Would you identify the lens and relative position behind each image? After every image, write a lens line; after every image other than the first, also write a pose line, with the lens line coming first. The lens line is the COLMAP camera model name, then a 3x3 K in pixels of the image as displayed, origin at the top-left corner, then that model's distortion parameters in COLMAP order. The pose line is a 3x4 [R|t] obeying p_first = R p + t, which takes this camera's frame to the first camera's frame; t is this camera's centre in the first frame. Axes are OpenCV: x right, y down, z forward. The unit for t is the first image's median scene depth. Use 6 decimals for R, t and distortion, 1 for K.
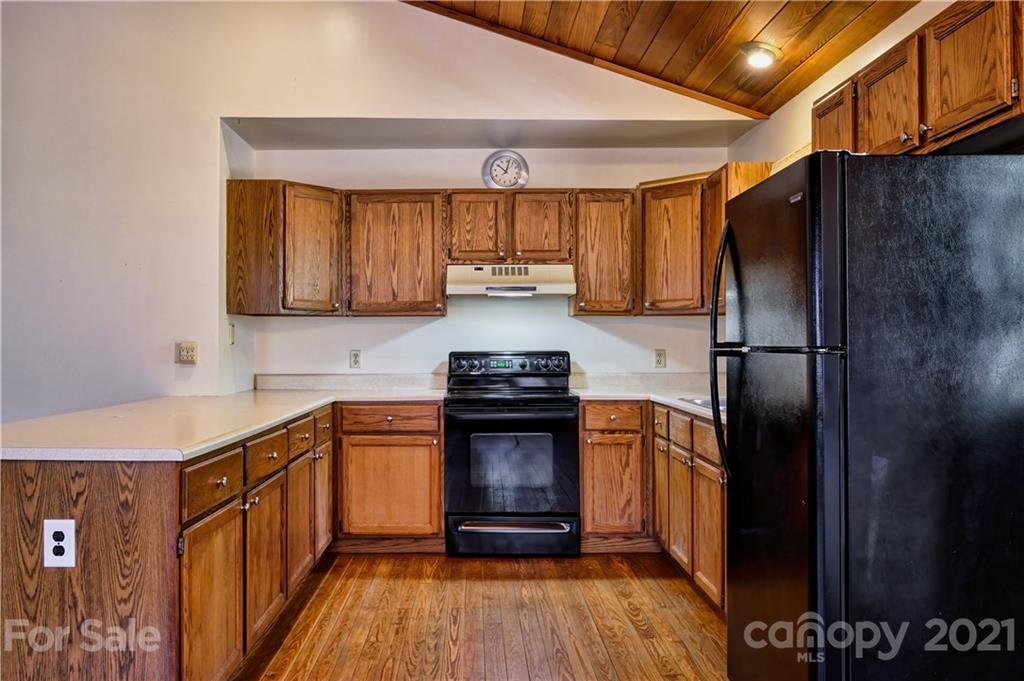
lens RADIAL K [[817.1, 0, 457.5], [0, 817.1, 346.9], [0, 0, 1]] dist [-0.013766, 0.001785]
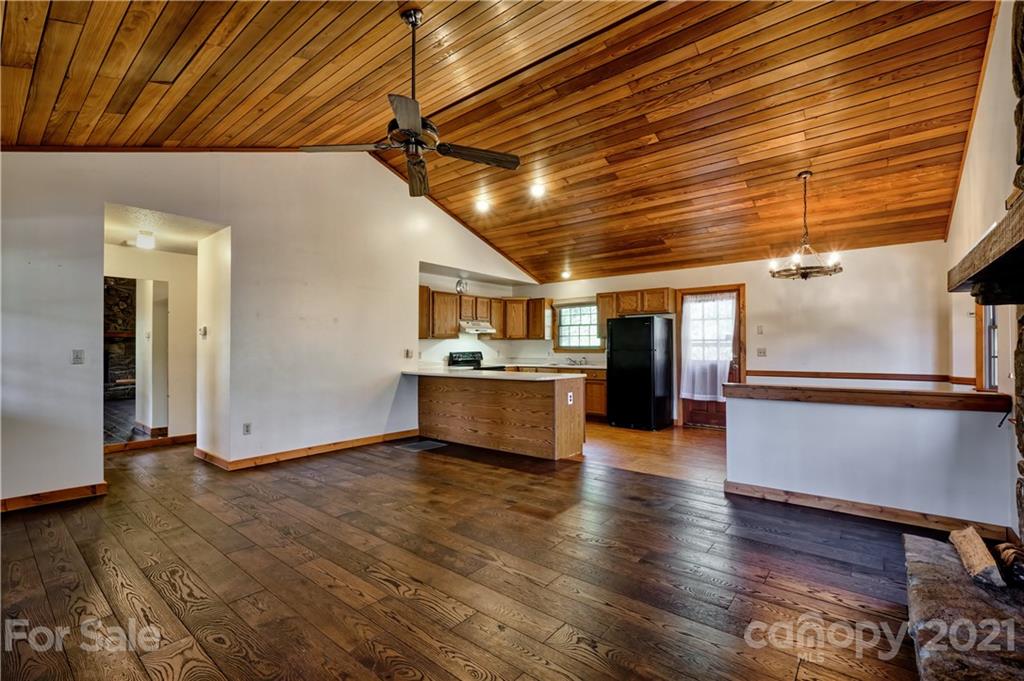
lens RADIAL K [[453.2, 0, 501.6], [0, 453.2, 343.6], [0, 0, 1]] dist [-0.001495, -0.001389]
pose [[0.627783, 0.005732, 0.778368, -1.184187], [0.004883, 0.999924, -0.011301, -0.005368], [-0.778373, 0.010895, 0.627707, -0.081357]]
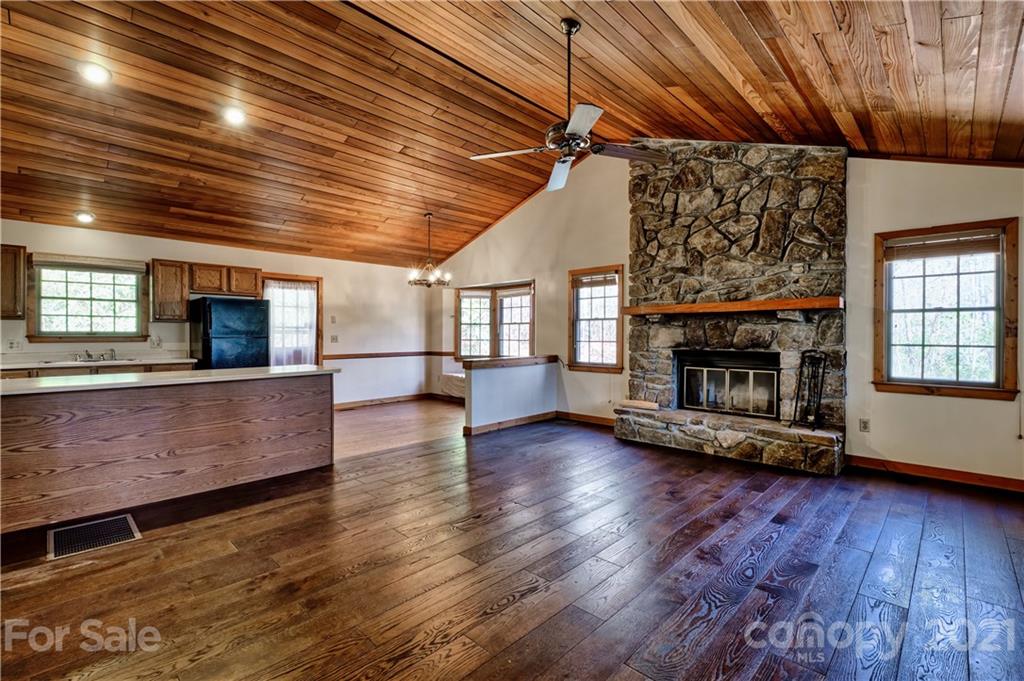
lens RADIAL K [[453.2, 0, 517.5], [0, 453.2, 337.1], [0, 0, 1]] dist [-0.001495, -0.001389]
pose [[-0.729083, -0.003149, 0.684418, -1.179330], [0.002179, 0.999974, 0.006922, -0.006504], [-0.684421, 0.006538, -0.729057, 0.881840]]
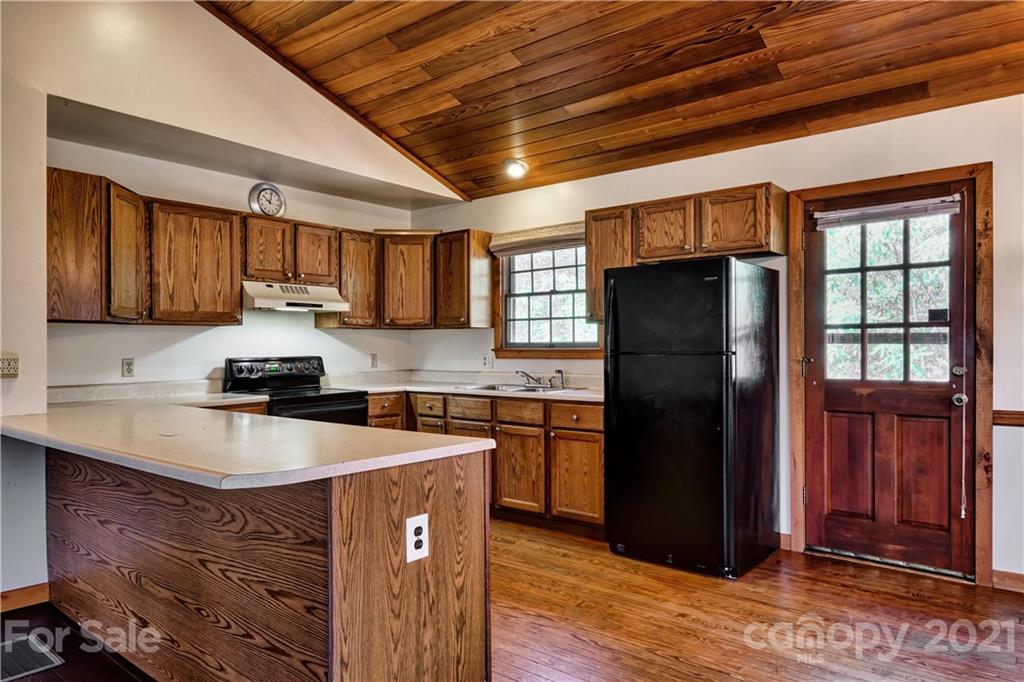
lens RADIAL K [[666.1, 0, 500.1], [0, 666.1, 353.2], [0, 0, 1]] dist [0.017738, -0.006417]
pose [[0.627215, -0.010224, 0.778779, -0.529566], [0.006921, 0.999948, 0.007554, -0.005879], [-0.778816, 0.000652, 0.627252, 0.167086]]
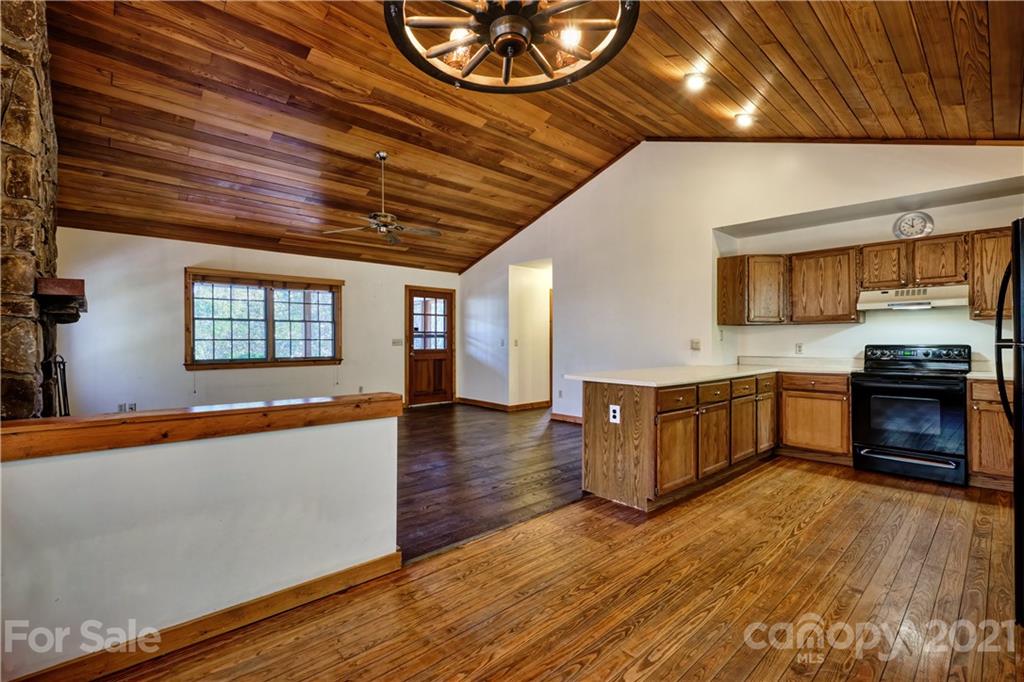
lens RADIAL K [[453.2, 0, 504.6], [0, 453.2, 341.2], [0, 0, 1]] dist [-0.001495, -0.001389]
pose [[0.683252, 0.000458, -0.730182, 0.171343], [-0.001188, 0.999999, -0.000485, -0.000063], [0.730181, 0.001199, 0.683252, -0.141324]]
